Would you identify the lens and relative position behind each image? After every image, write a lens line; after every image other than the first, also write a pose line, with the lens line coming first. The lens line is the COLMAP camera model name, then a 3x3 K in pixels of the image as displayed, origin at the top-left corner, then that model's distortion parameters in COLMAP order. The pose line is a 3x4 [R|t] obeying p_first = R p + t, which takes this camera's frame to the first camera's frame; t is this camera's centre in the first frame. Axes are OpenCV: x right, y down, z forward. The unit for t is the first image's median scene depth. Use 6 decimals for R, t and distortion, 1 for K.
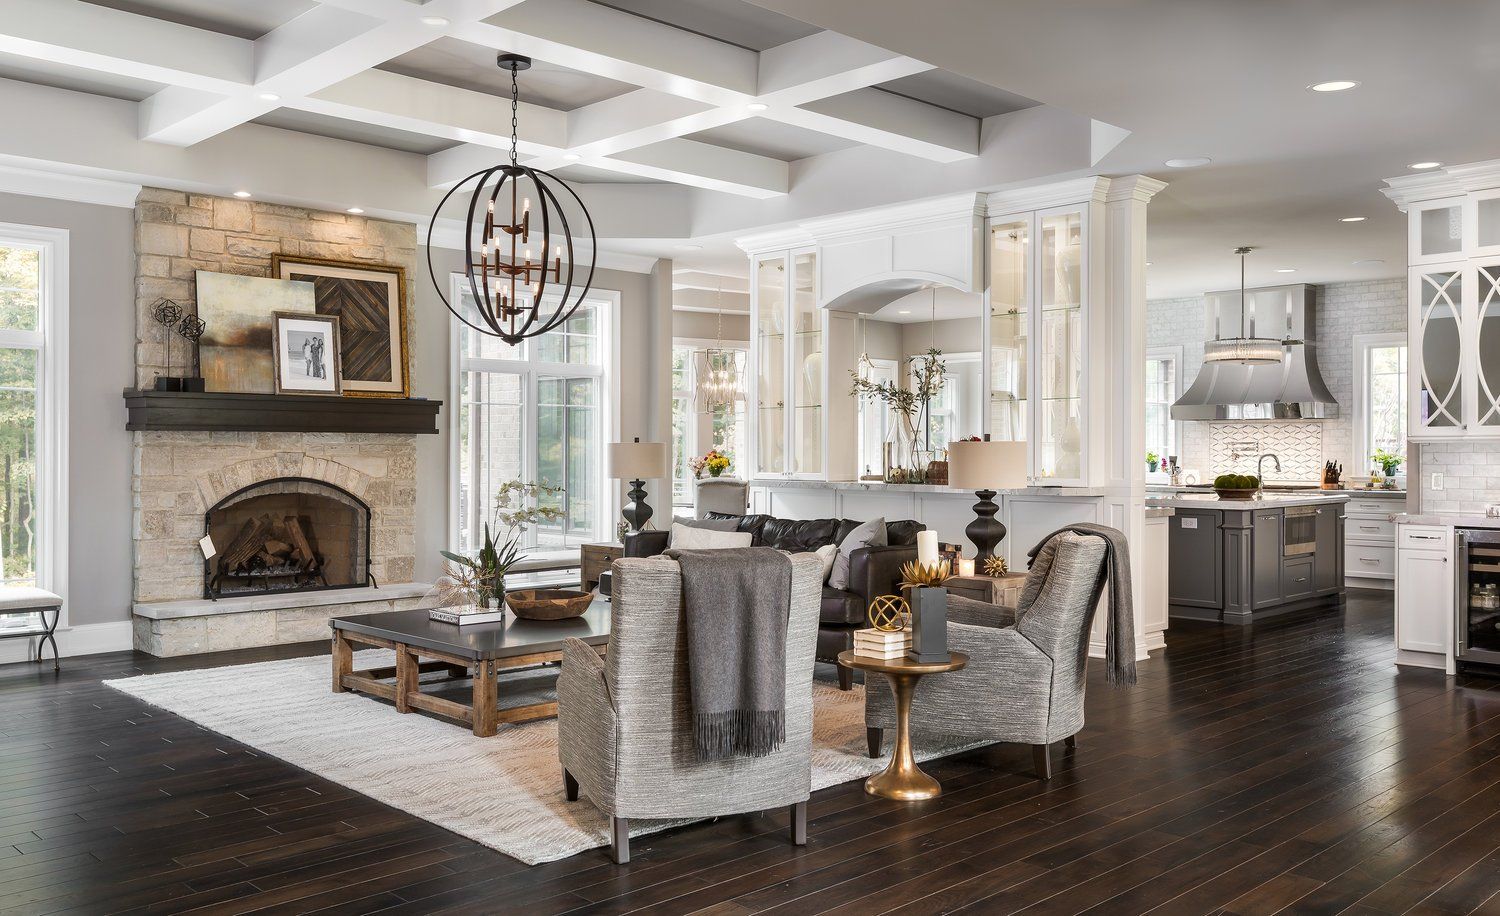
lens RADIAL K [[1260.2, 0, 750.0], [0, 1260.2, 458.0], [0, 0, 1]] dist [0.013054, 0.005859]
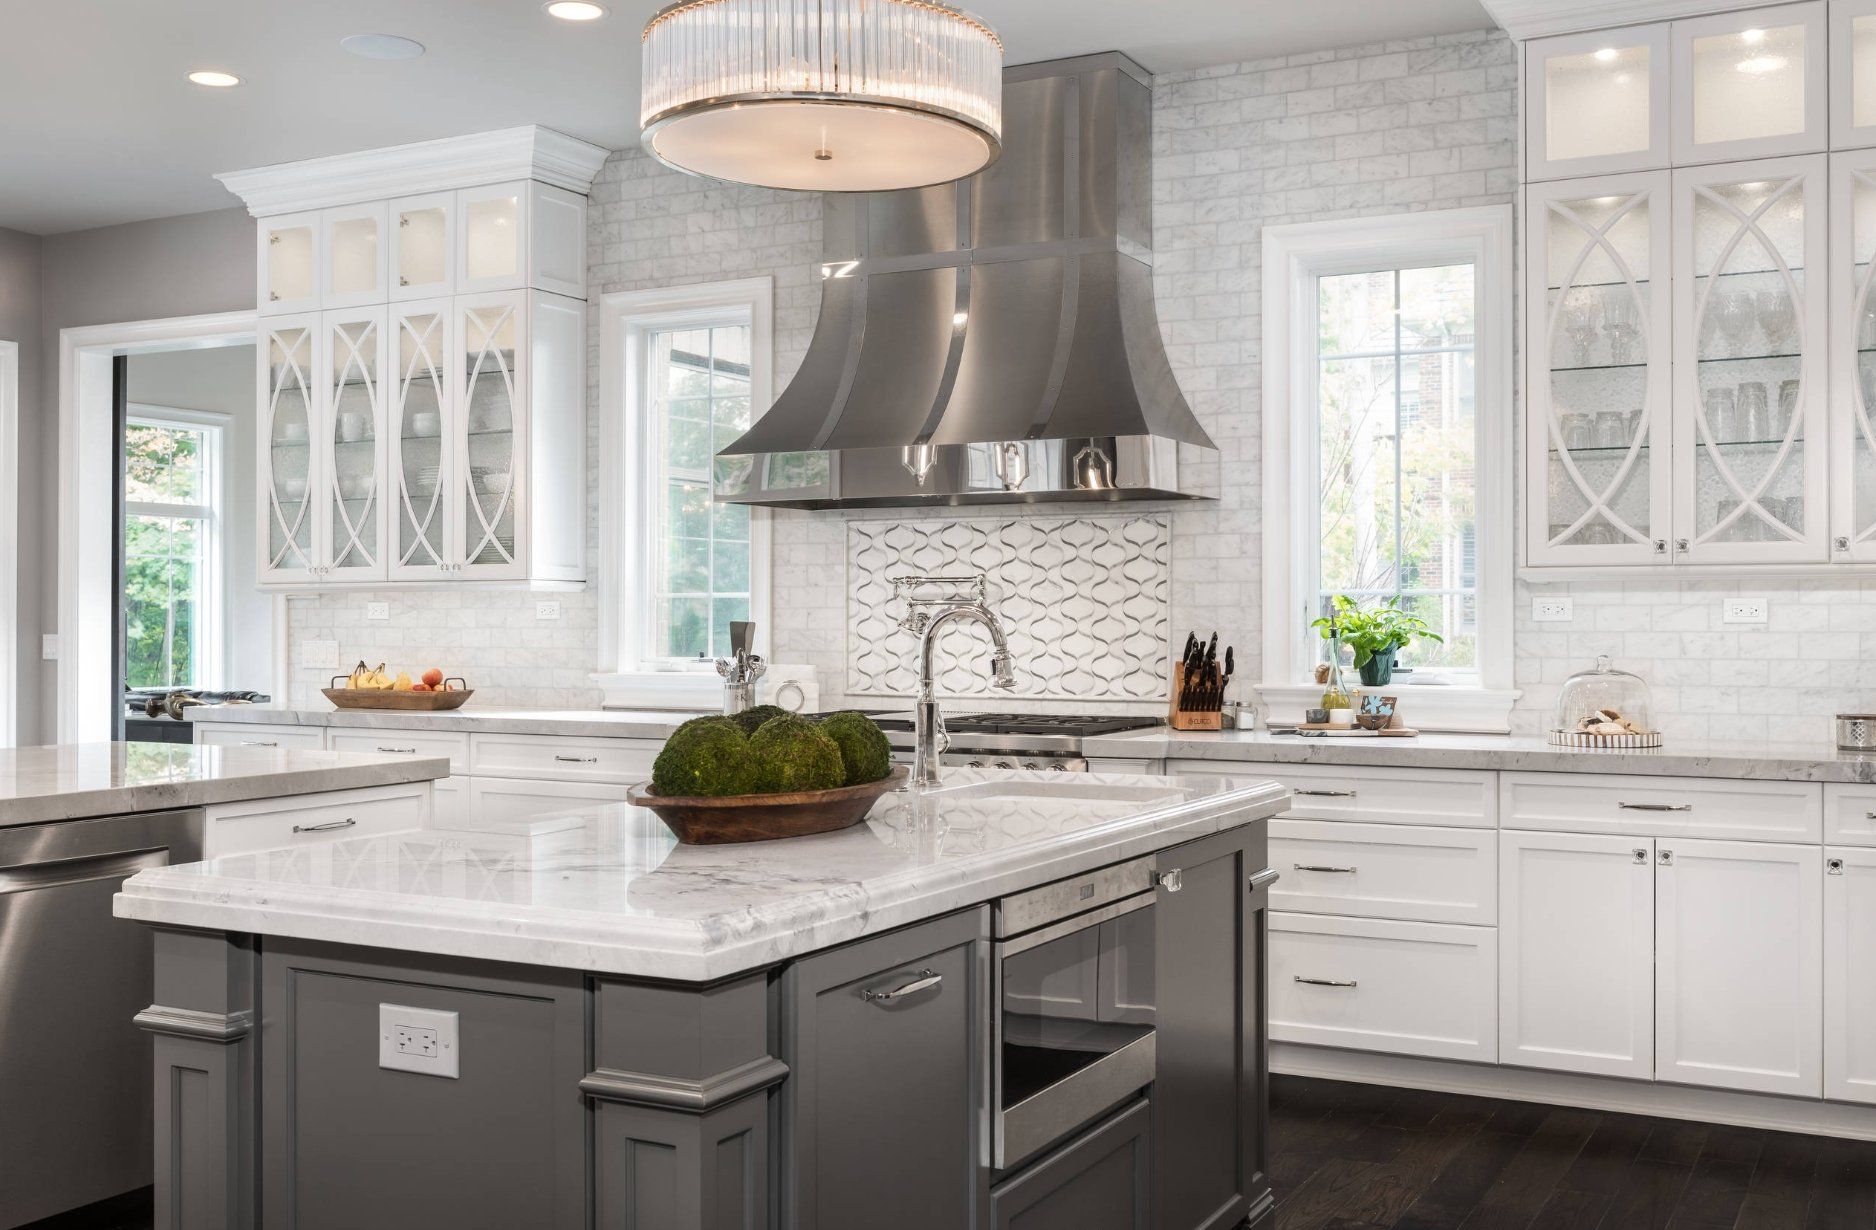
lens RADIAL K [[1889.4, 0, 938.0], [0, 1889.4, 615.0], [0, 0, 1]] dist [-0.019755, 0.020622]
pose [[0.951991, 0.003428, 0.306107, 0.259945], [-0.000111, 0.999941, -0.010852, 0.002182], [-0.306126, 0.010297, 0.951935, 0.584803]]
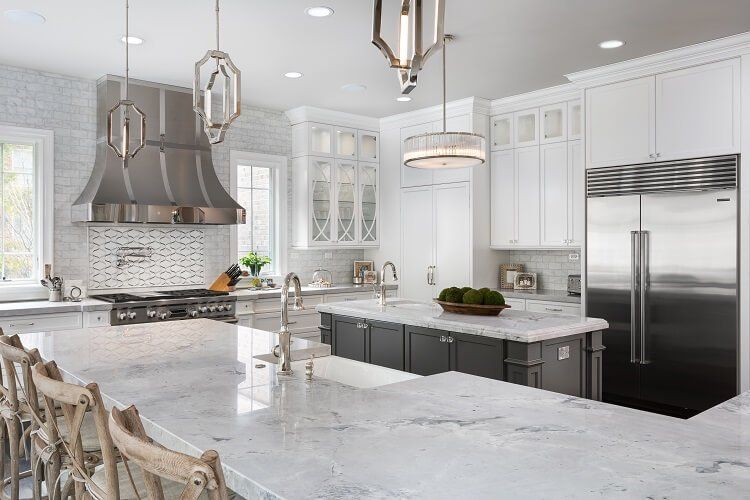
lens RADIAL K [[602.6, 0, 375.0], [0, 602.6, 250.0], [0, 0, 1]] dist [-0.008707, -0.005038]
pose [[0.056996, -0.009372, 0.998330, -0.042775], [0.009617, 0.999915, 0.008838, -0.013380], [-0.998328, 0.009097, 0.057082, 0.842645]]
